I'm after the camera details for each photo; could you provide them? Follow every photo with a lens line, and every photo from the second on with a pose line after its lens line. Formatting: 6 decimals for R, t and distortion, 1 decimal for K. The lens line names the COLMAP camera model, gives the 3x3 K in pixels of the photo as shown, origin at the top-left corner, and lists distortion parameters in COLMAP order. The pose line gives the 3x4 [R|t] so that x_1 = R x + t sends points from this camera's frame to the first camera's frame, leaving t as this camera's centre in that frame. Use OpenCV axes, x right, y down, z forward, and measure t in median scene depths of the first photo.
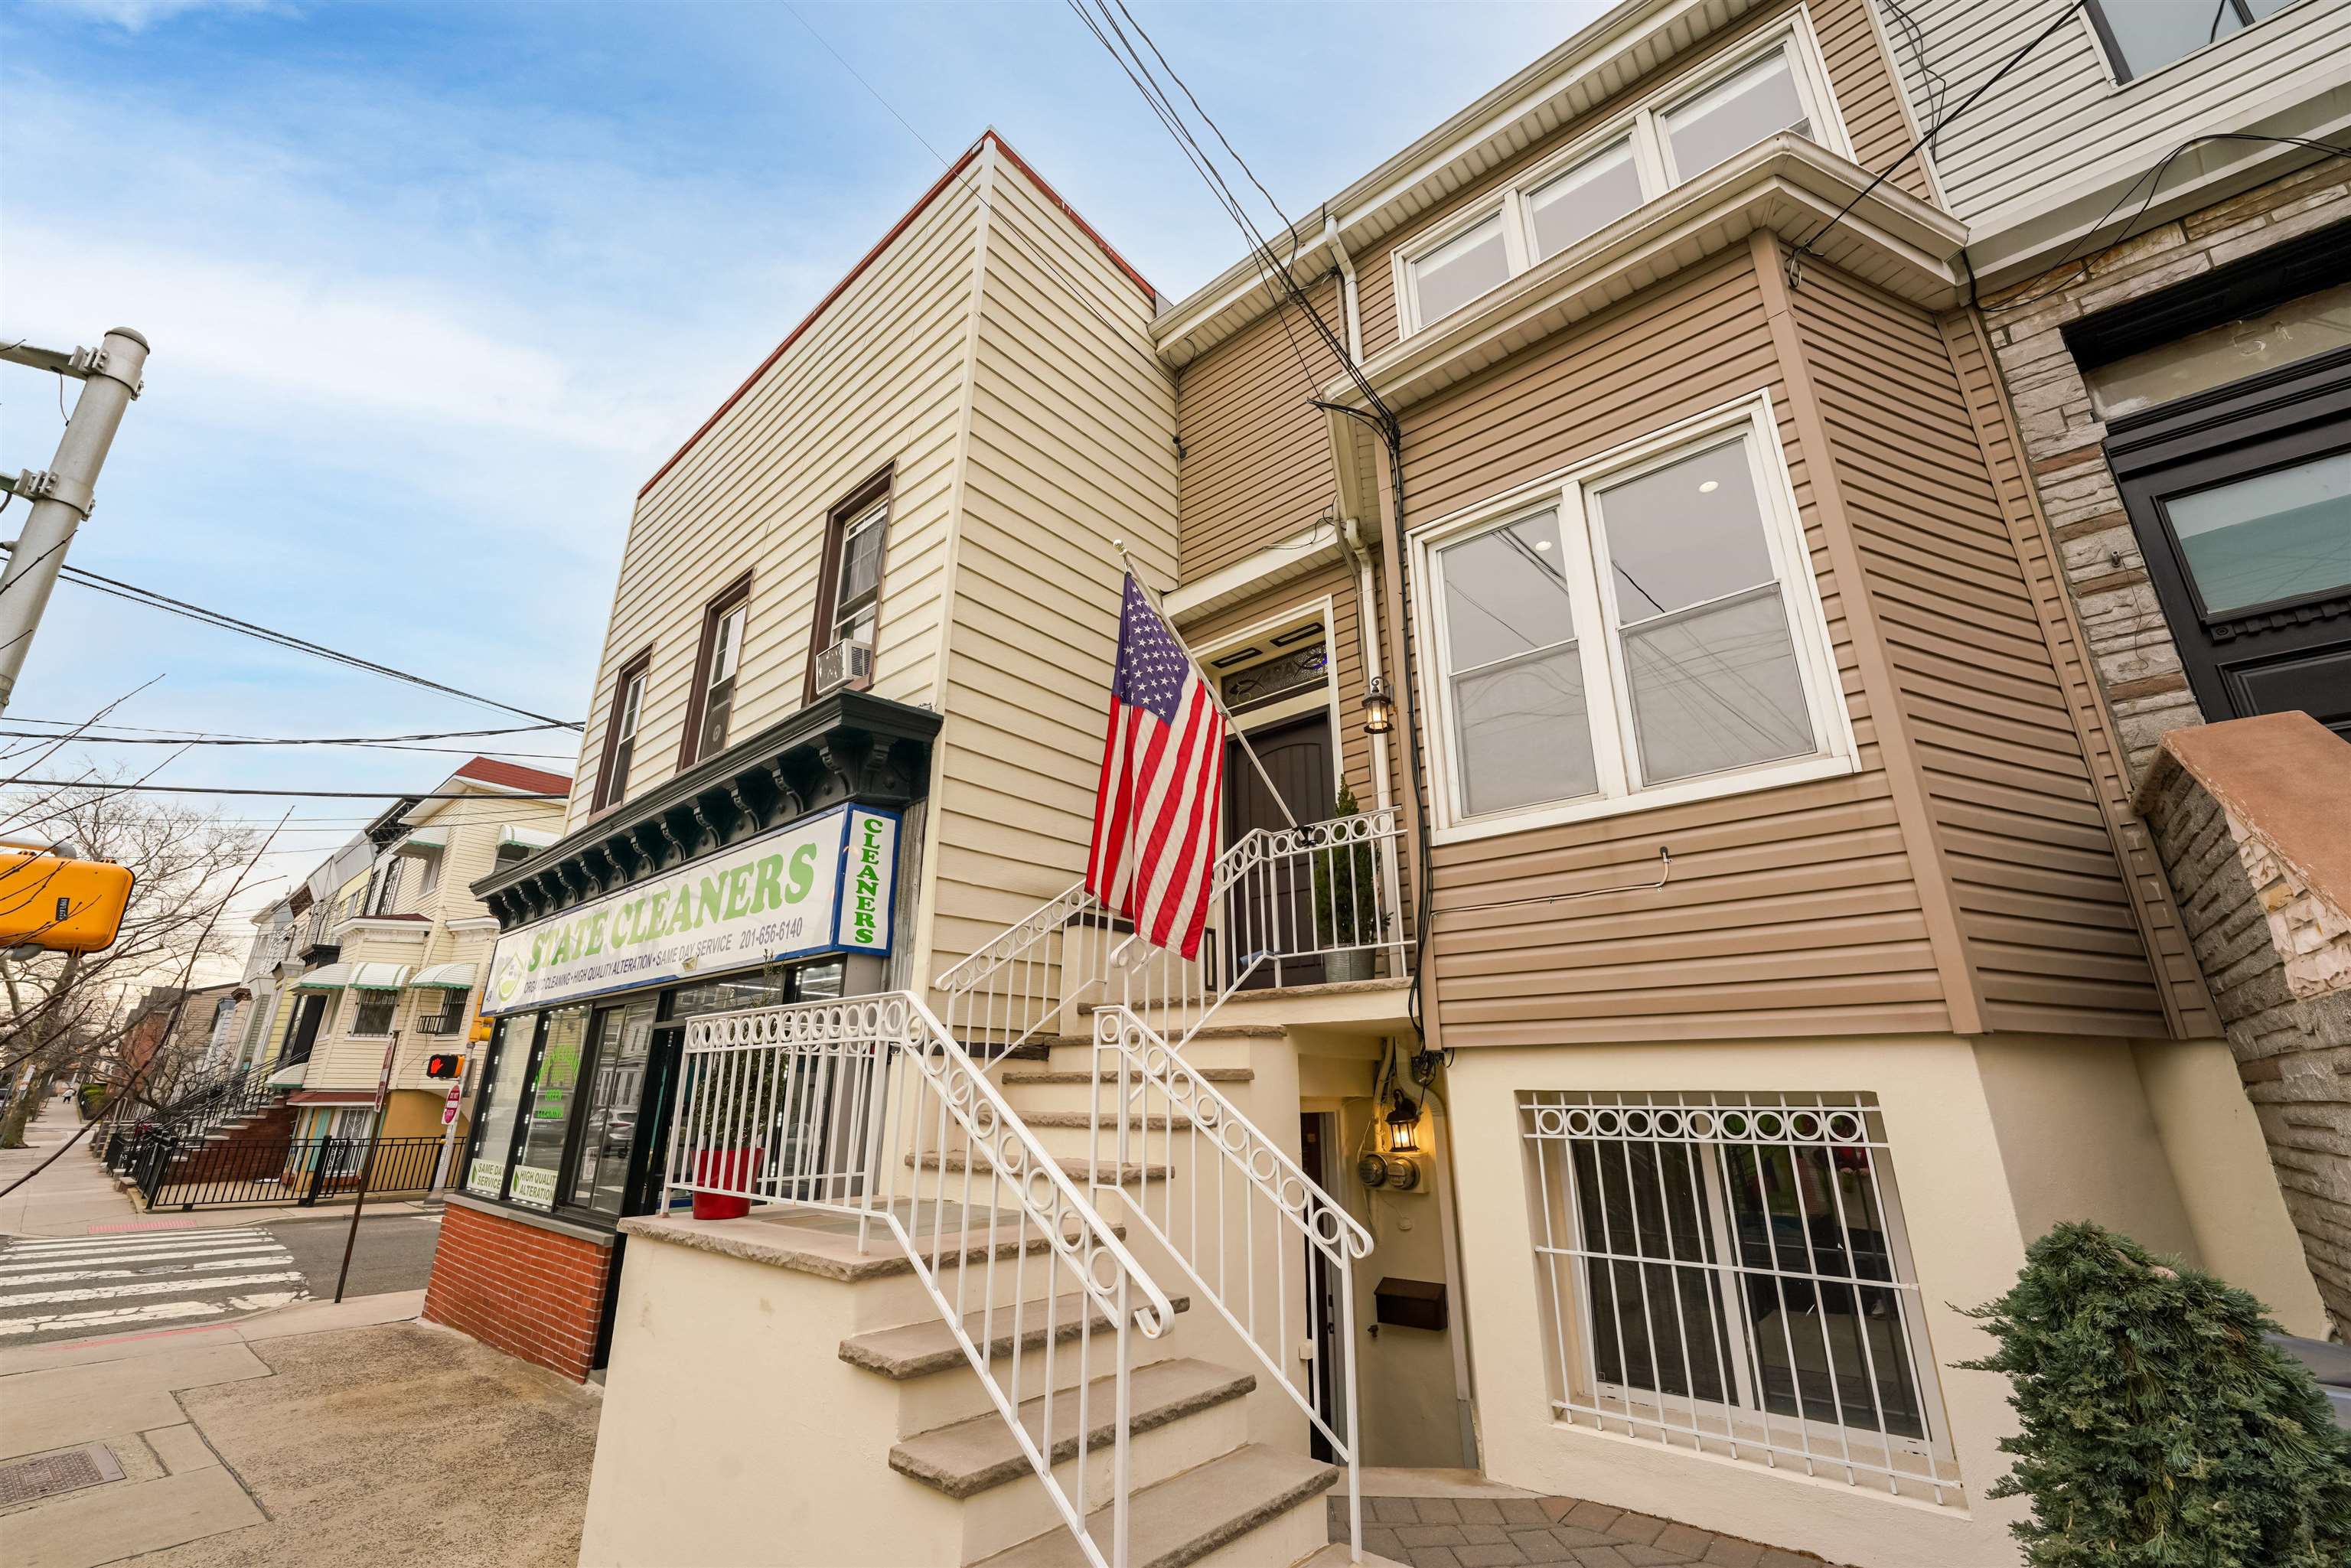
lens RADIAL K [[947.4, 0, 1183.8], [0, 947.4, 768.4], [0, 0, 1]] dist [-0.011802, 0.000424]
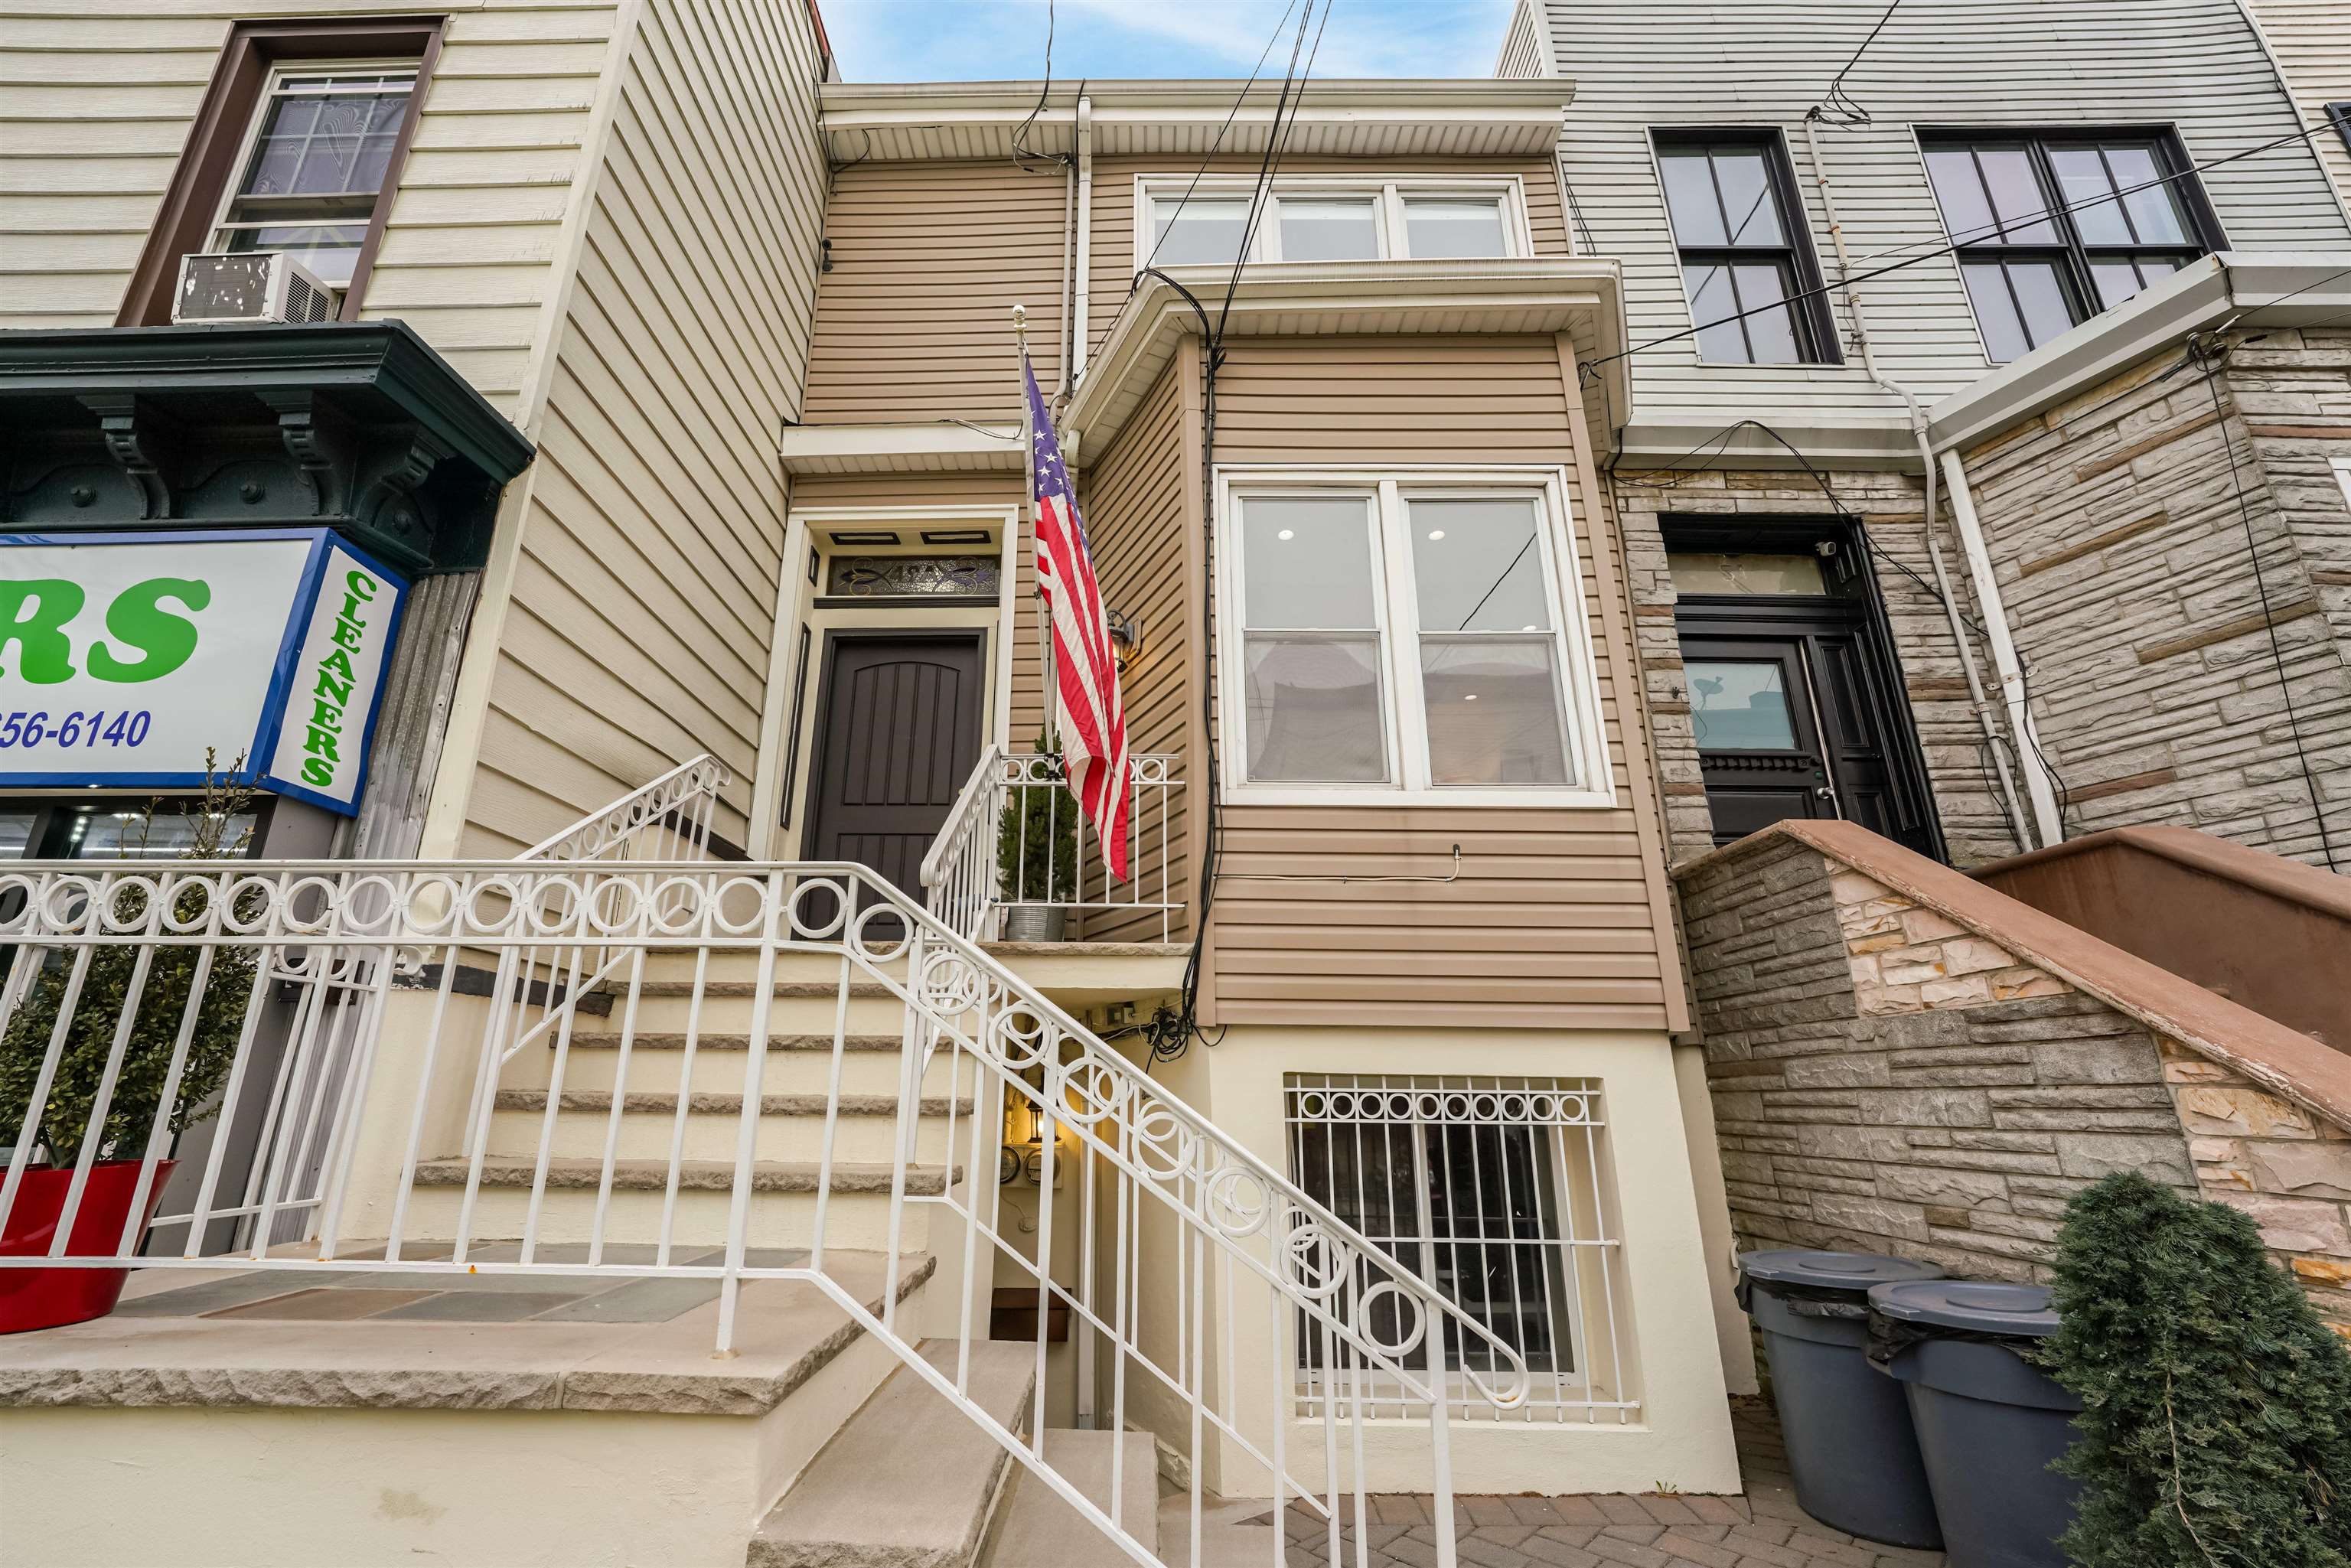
lens RADIAL K [[960.9, 0, 1147.9], [0, 960.9, 786.9], [0, 0, 1]] dist [-0.011762, 0.000825]
pose [[0.766087, 0.201557, 0.610316, -0.352624], [-0.217680, 0.974805, -0.048690, 0.124774], [-0.604753, -0.095553, 0.790660, 0.315304]]
